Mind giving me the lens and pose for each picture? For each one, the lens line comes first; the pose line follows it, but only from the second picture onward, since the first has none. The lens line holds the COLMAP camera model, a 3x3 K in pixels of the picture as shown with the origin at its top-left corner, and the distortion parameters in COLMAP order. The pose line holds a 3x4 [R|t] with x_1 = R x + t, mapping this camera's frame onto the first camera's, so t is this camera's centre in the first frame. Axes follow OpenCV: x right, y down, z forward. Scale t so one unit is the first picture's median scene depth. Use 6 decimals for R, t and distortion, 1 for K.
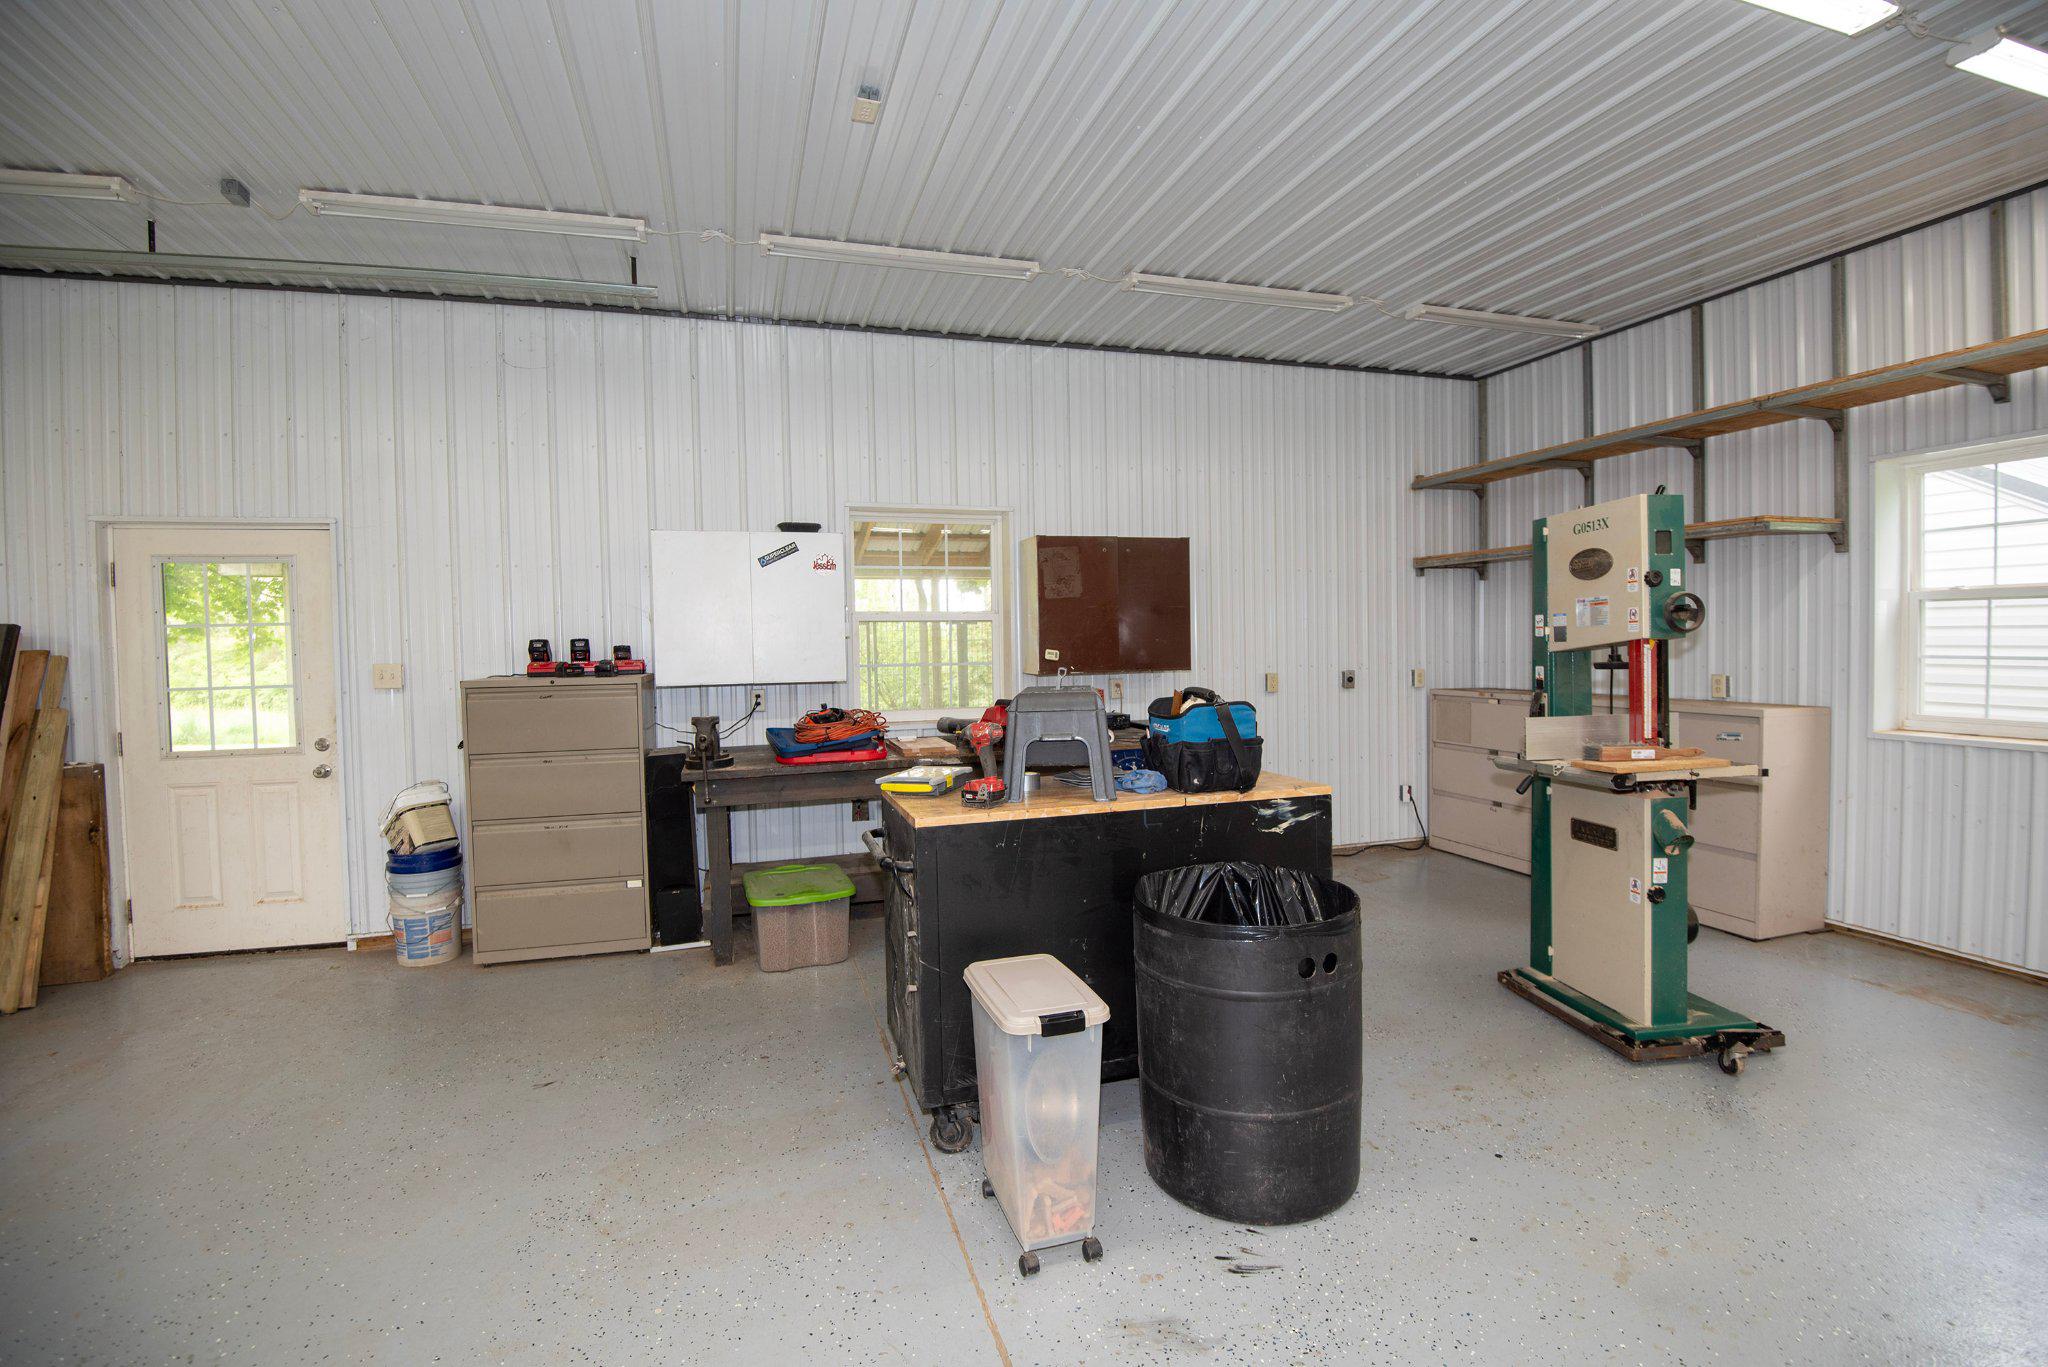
lens RADIAL K [[937.8, 0, 1021.9], [0, 937.8, 664.2], [0, 0, 1]] dist [-0.000054, -0.018538]
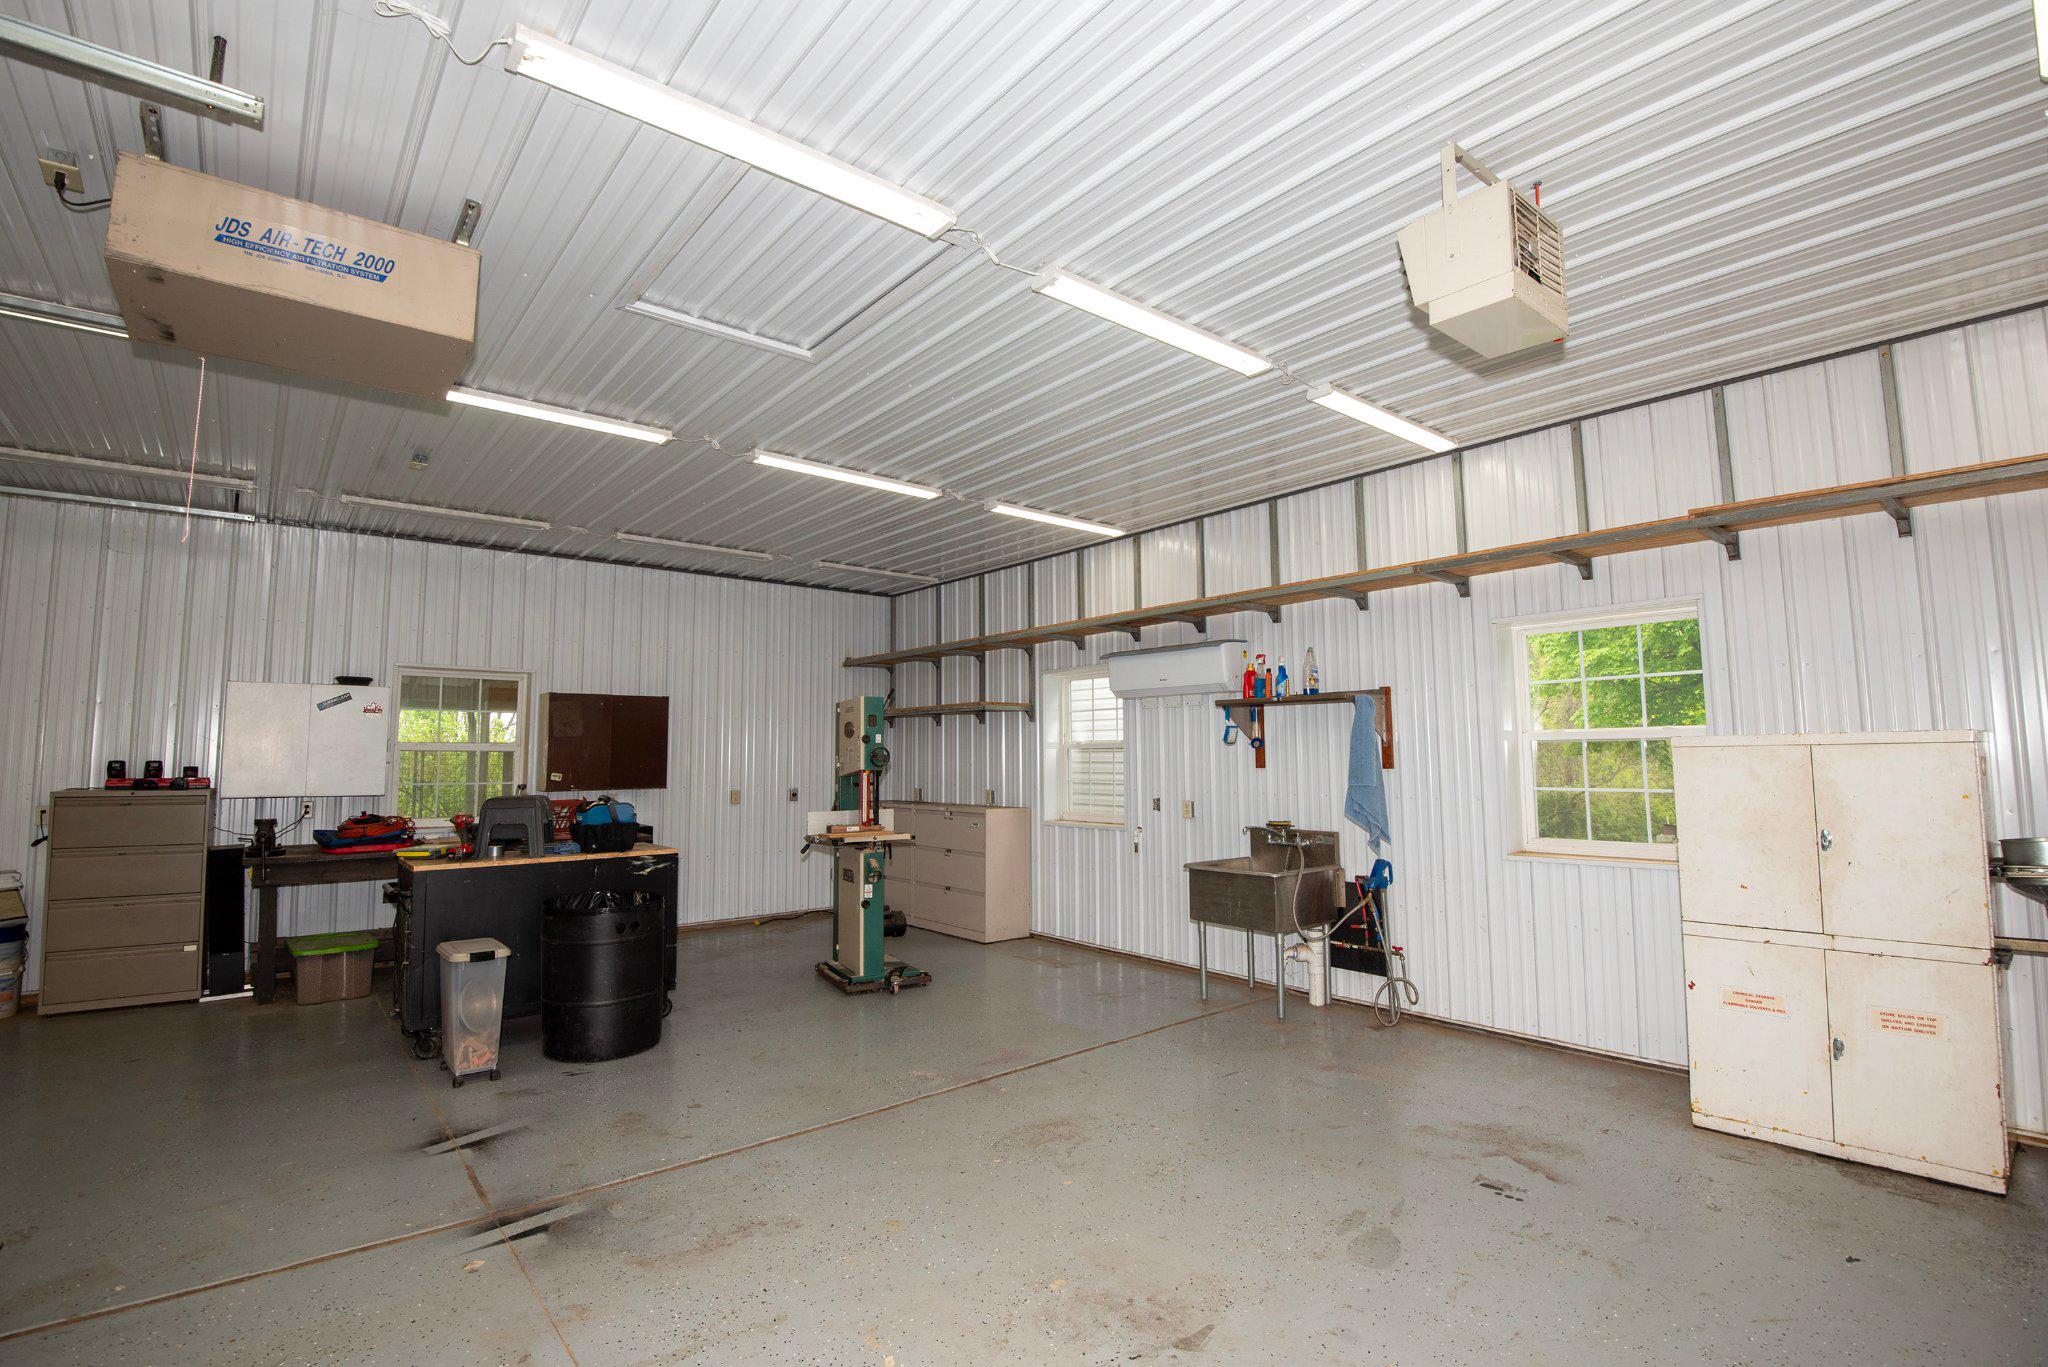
lens RADIAL K [[930.2, 0, 1020.4], [0, 930.2, 671.7], [0, 0, 1]] dist [-0.000712, -0.025937]
pose [[0.922580, 0.047029, 0.382929, 0.158782], [0.000229, 0.992476, -0.122442, 0.005022], [-0.385806, 0.113050, 0.915627, -0.677633]]
